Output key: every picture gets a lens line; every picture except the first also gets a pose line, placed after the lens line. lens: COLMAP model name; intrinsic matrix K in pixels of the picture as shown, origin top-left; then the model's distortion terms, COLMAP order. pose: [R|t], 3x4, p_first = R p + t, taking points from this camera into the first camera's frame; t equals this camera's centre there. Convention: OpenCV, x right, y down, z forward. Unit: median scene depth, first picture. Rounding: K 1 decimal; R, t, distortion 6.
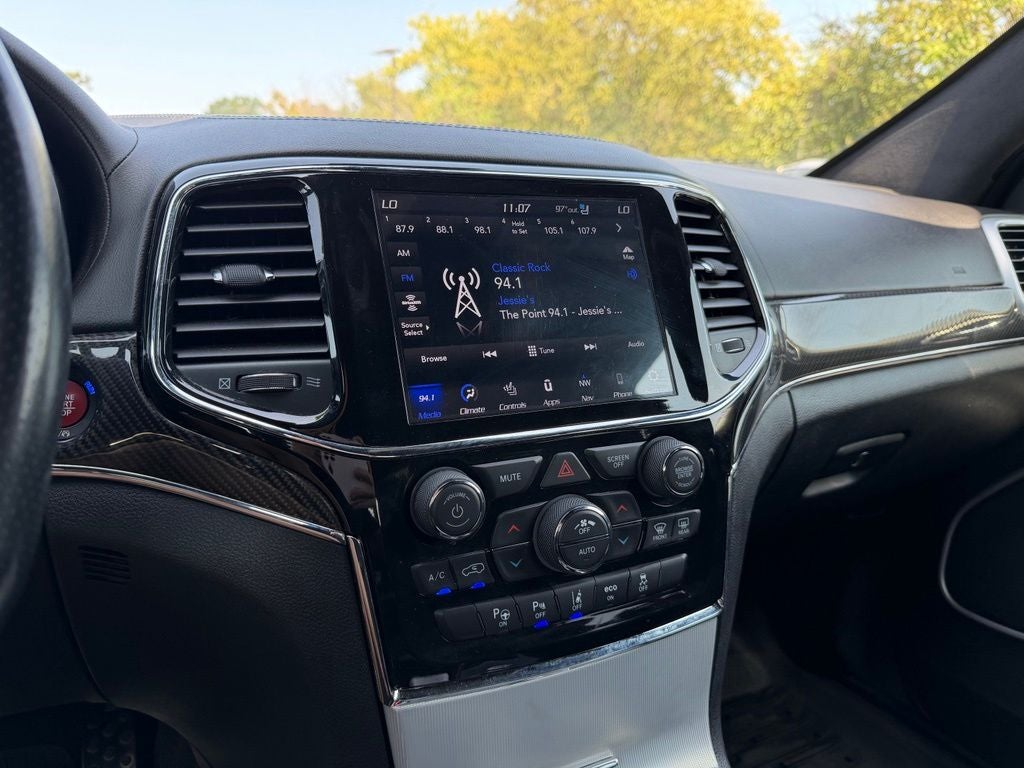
lens RADIAL K [[742.4, 0, 508.0], [0, 742.4, 384.2], [0, 0, 1]] dist [0.037274, -0.057577]
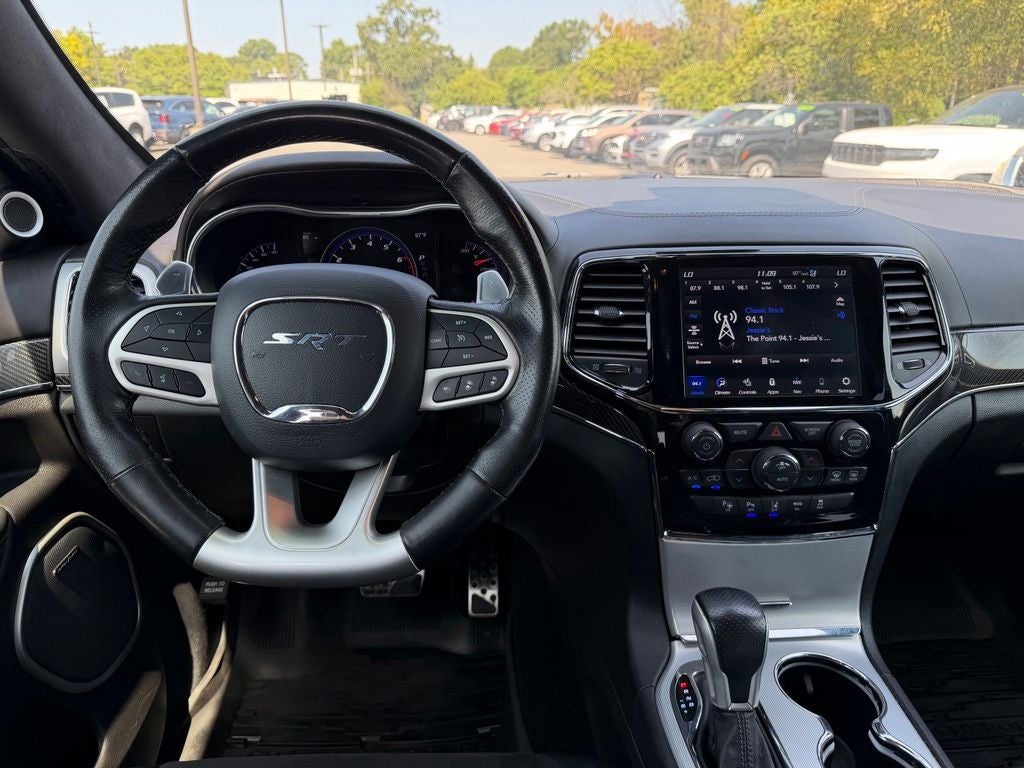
lens RADIAL K [[742.4, 0, 510.4], [0, 742.4, 382.2], [0, 0, 1]] dist [0.037274, -0.057577]
pose [[0.922136, 0.111973, -0.370306, 0.133311], [-0.075463, 0.990872, 0.111701, -0.142429], [0.379433, -0.075059, 0.922169, -0.801987]]
